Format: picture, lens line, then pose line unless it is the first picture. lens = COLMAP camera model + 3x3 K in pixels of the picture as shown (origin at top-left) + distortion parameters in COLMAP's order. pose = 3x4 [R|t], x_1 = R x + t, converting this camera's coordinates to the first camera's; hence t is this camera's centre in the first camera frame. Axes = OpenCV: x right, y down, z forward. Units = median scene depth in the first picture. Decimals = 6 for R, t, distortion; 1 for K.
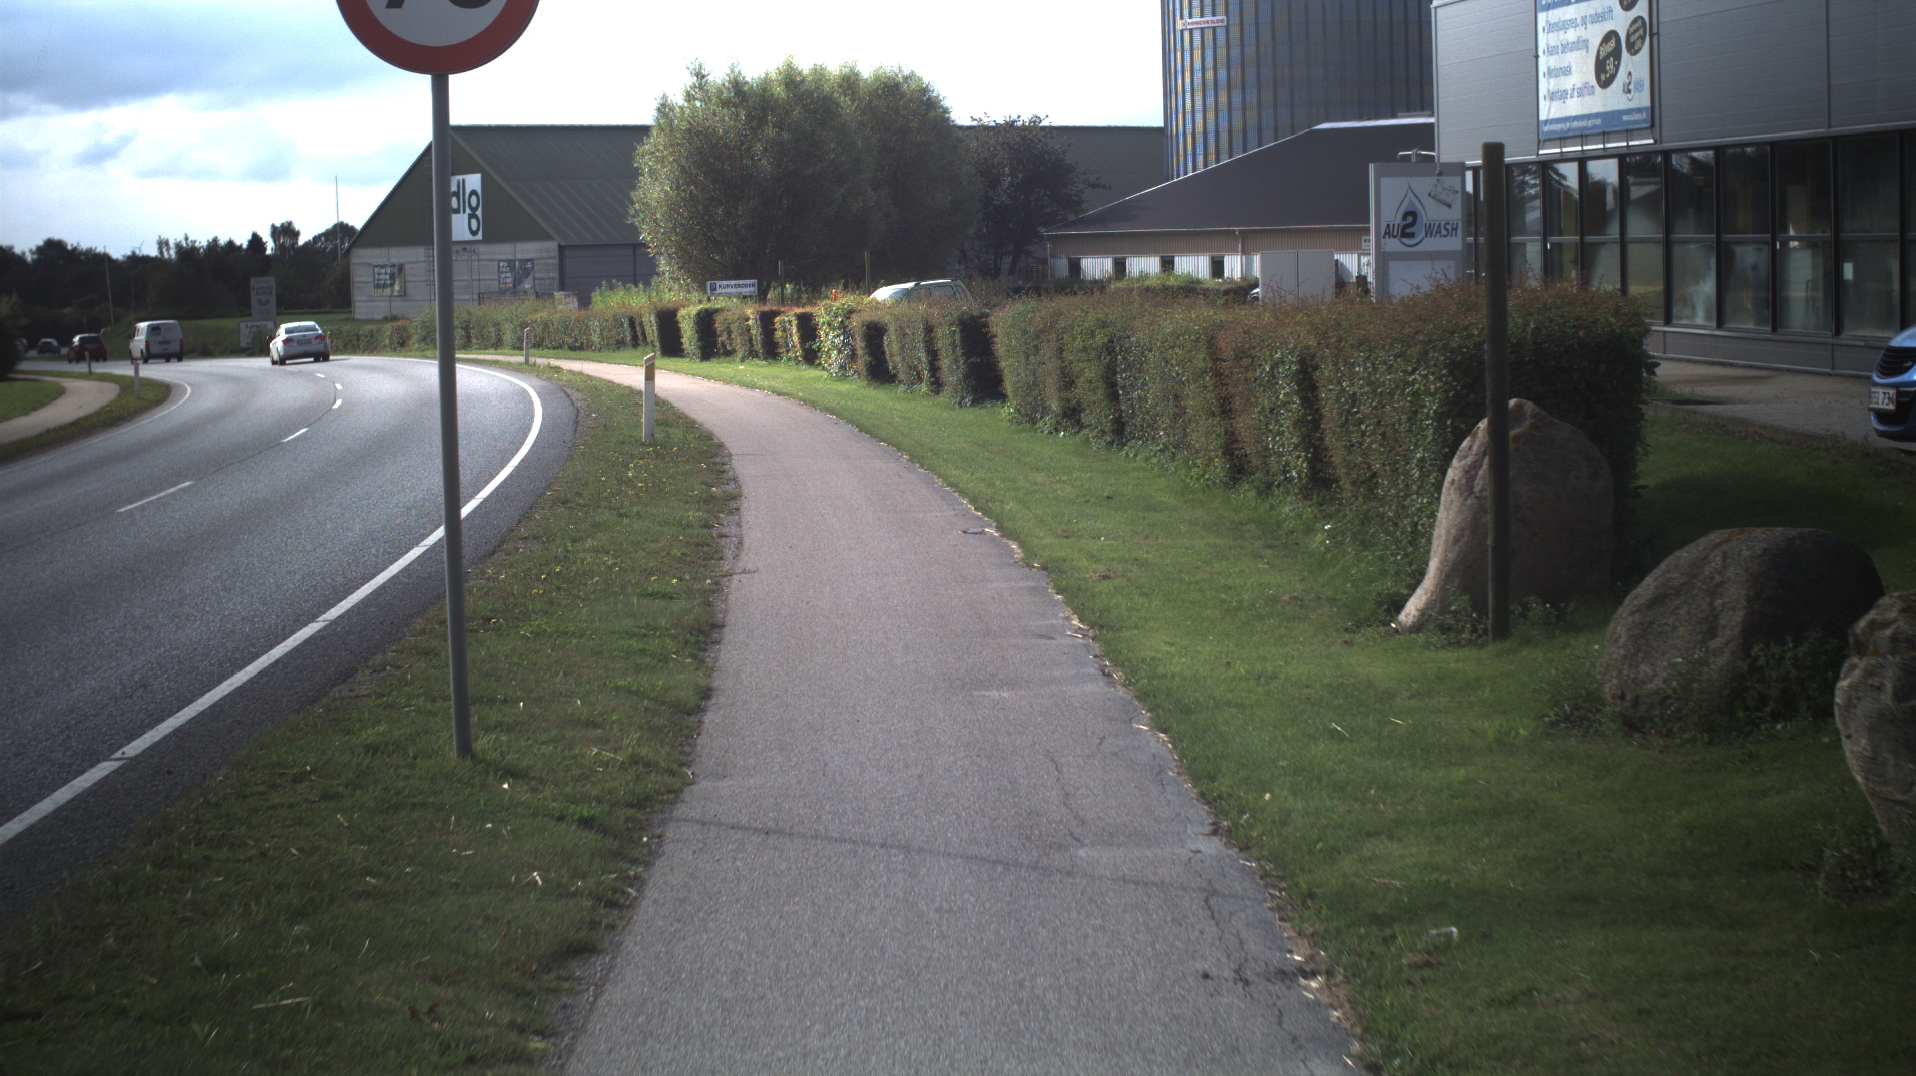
lens RADIAL K [[3522.9, 0, 958.0], [0, 3522.9, 538.0], [0, 0, 1]] dist [-0.287501, 0.319403]
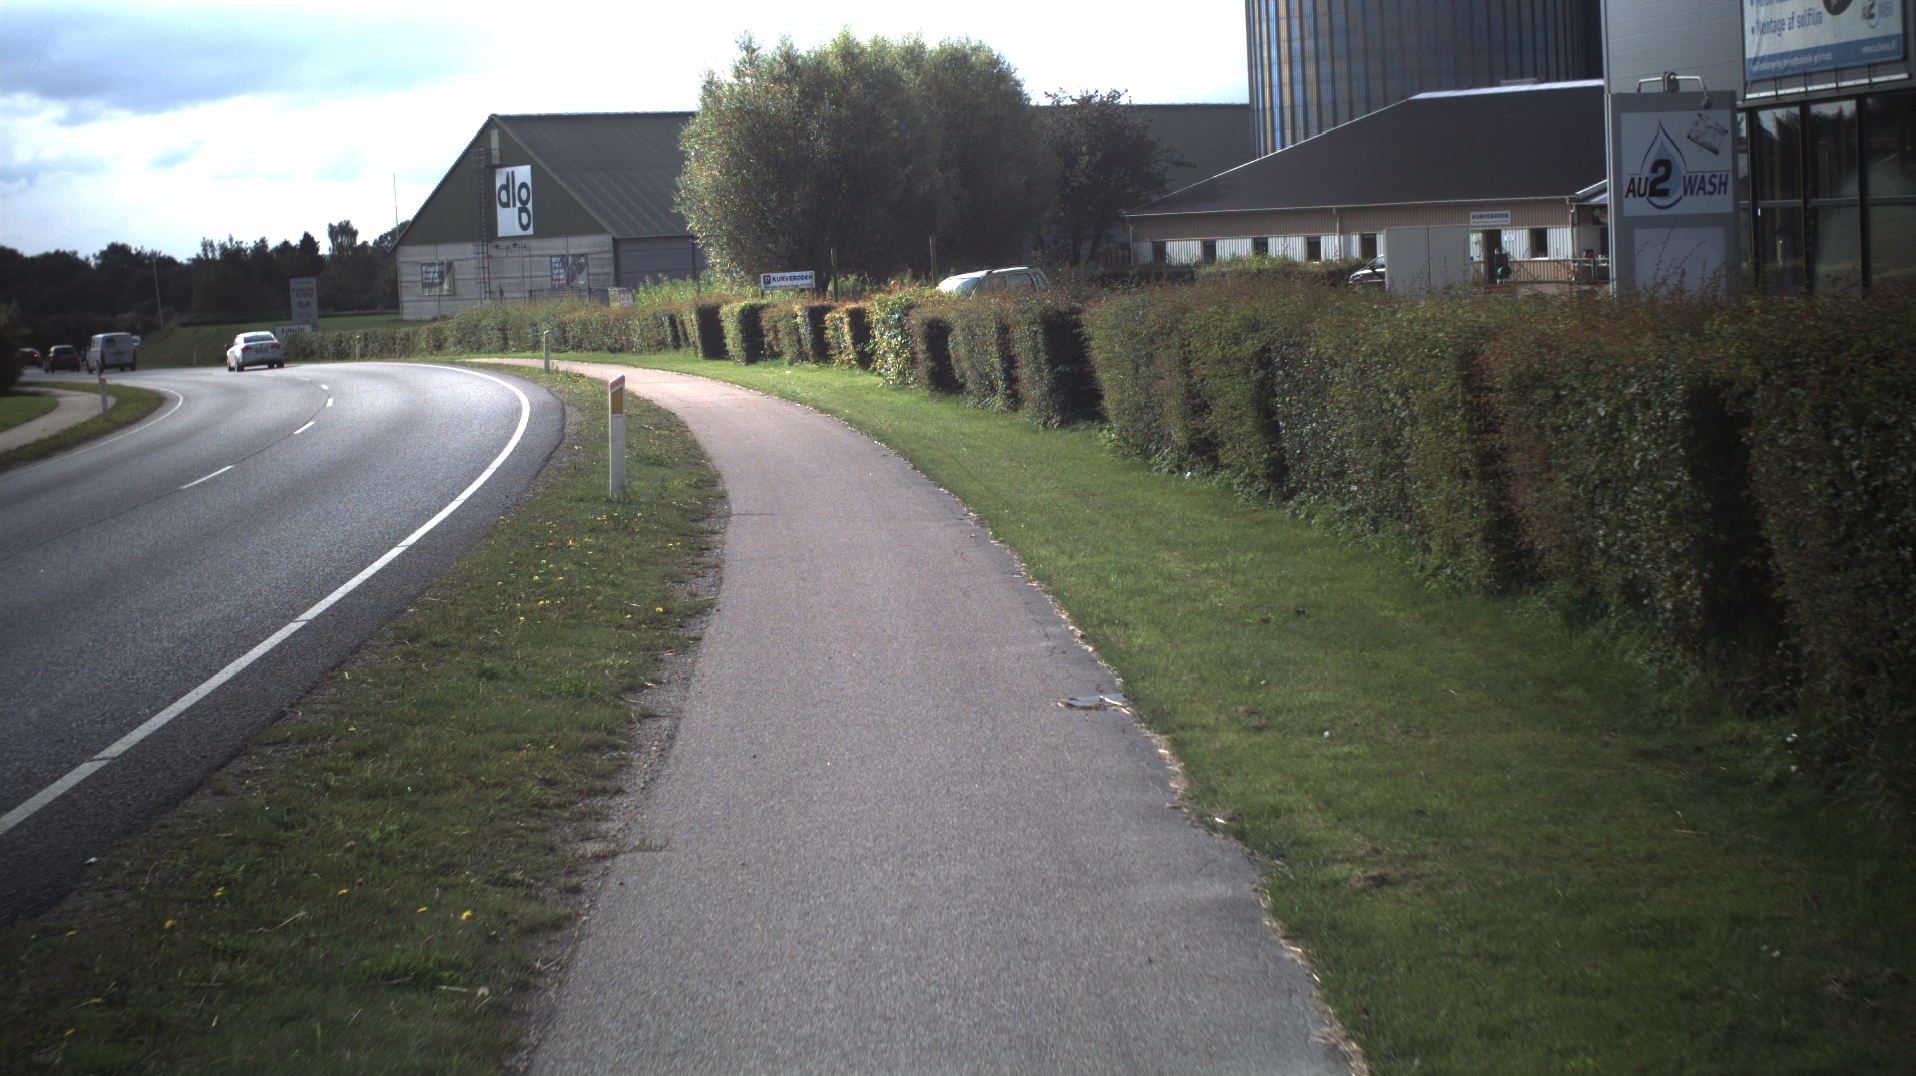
lens RADIAL K [[3522.9, 0, 958.0], [0, 3522.9, 538.0], [0, 0, 1]] dist [-0.287501, 0.319403]
pose [[0.999593, -0.017362, -0.022624, -0.000551], [0.017435, 0.999843, 0.003031, -0.005981], [0.022568, -0.003424, 0.999739, 0.083707]]
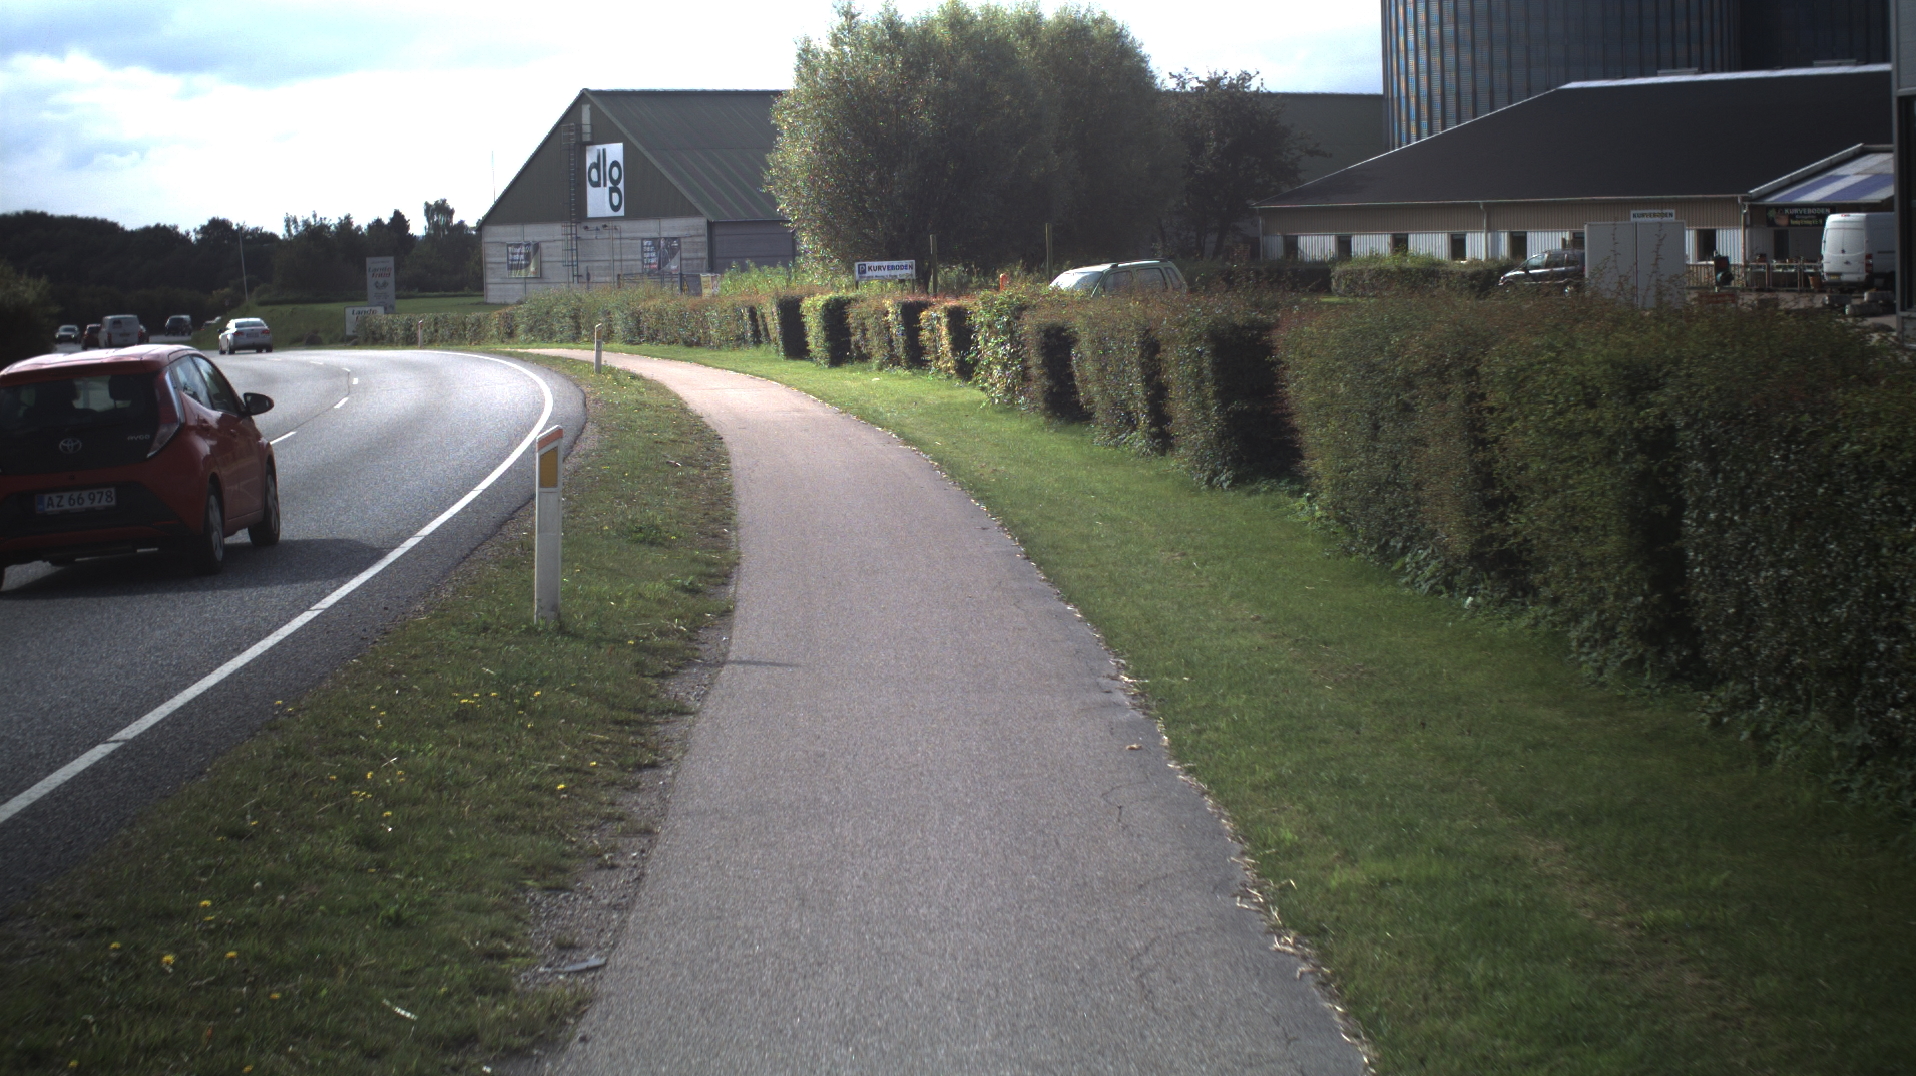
lens RADIAL K [[3522.9, 0, 958.0], [0, 3522.9, 538.0], [0, 0, 1]] dist [-0.287501, 0.319403]
pose [[0.998630, 0.003374, -0.052217, -0.003803], [-0.003091, 0.999980, 0.005498, -0.012235], [0.052234, -0.005329, 0.998621, 0.167510]]
